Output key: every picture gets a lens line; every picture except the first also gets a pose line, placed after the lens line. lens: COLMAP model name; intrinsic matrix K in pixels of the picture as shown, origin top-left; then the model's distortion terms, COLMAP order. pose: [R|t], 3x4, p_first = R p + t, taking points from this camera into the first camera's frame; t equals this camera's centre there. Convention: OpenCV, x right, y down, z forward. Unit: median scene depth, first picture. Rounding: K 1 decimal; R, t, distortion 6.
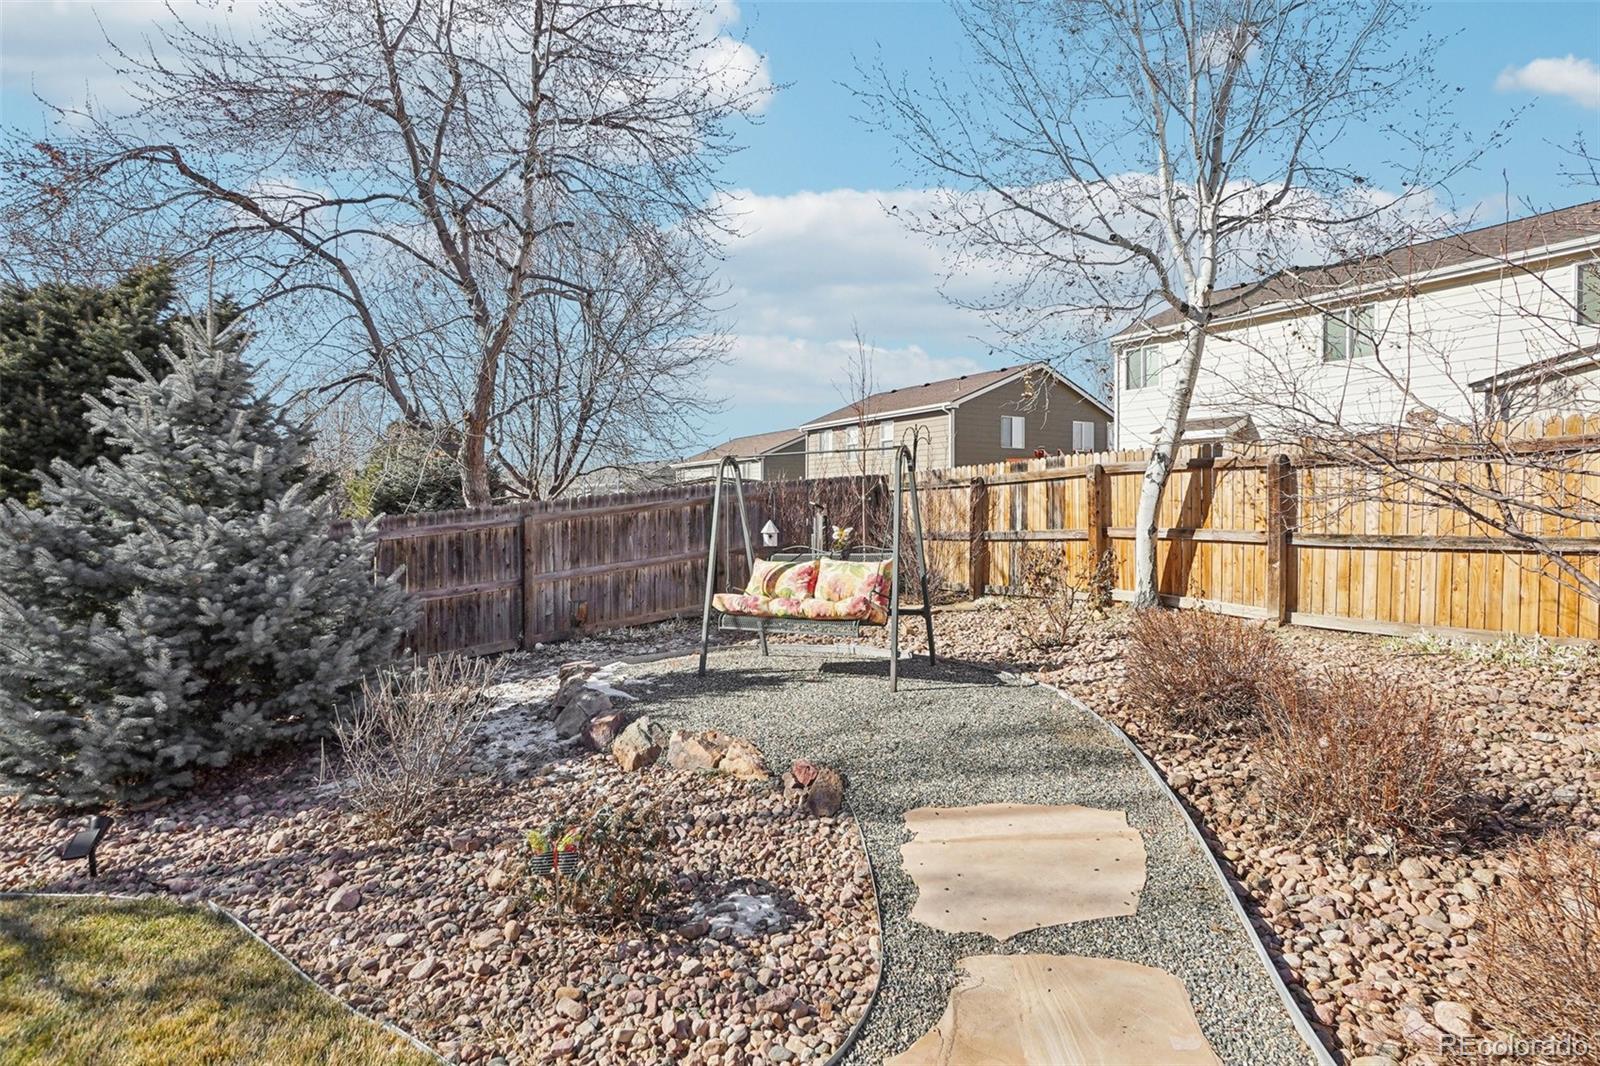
lens RADIAL K [[822.8, 0, 802.4], [0, 822.8, 529.5], [0, 0, 1]] dist [-0.026932, 0.007877]
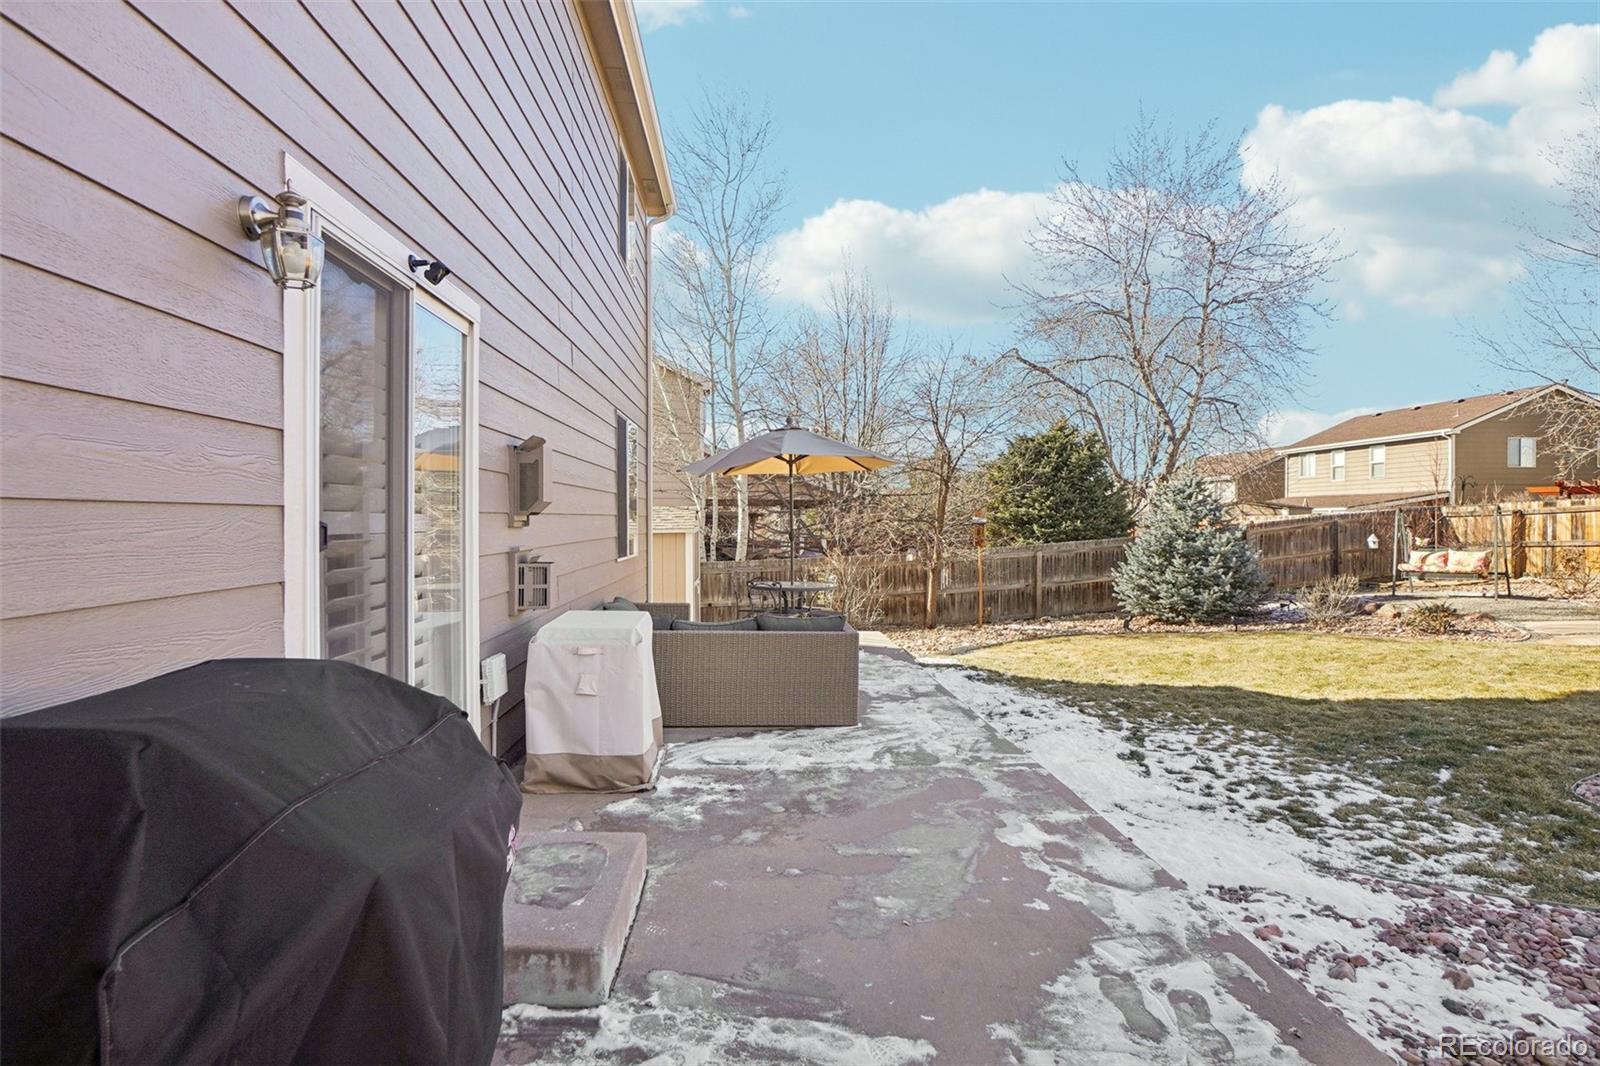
lens RADIAL K [[822.8, 0, 791.6], [0, 822.8, 538.9], [0, 0, 1]] dist [-0.026932, 0.007877]
pose [[0.892628, 0.009545, -0.450693, -0.381073], [-0.011328, 0.999935, -0.001258, 0.016768], [0.450652, 0.006229, 0.892678, -1.197808]]
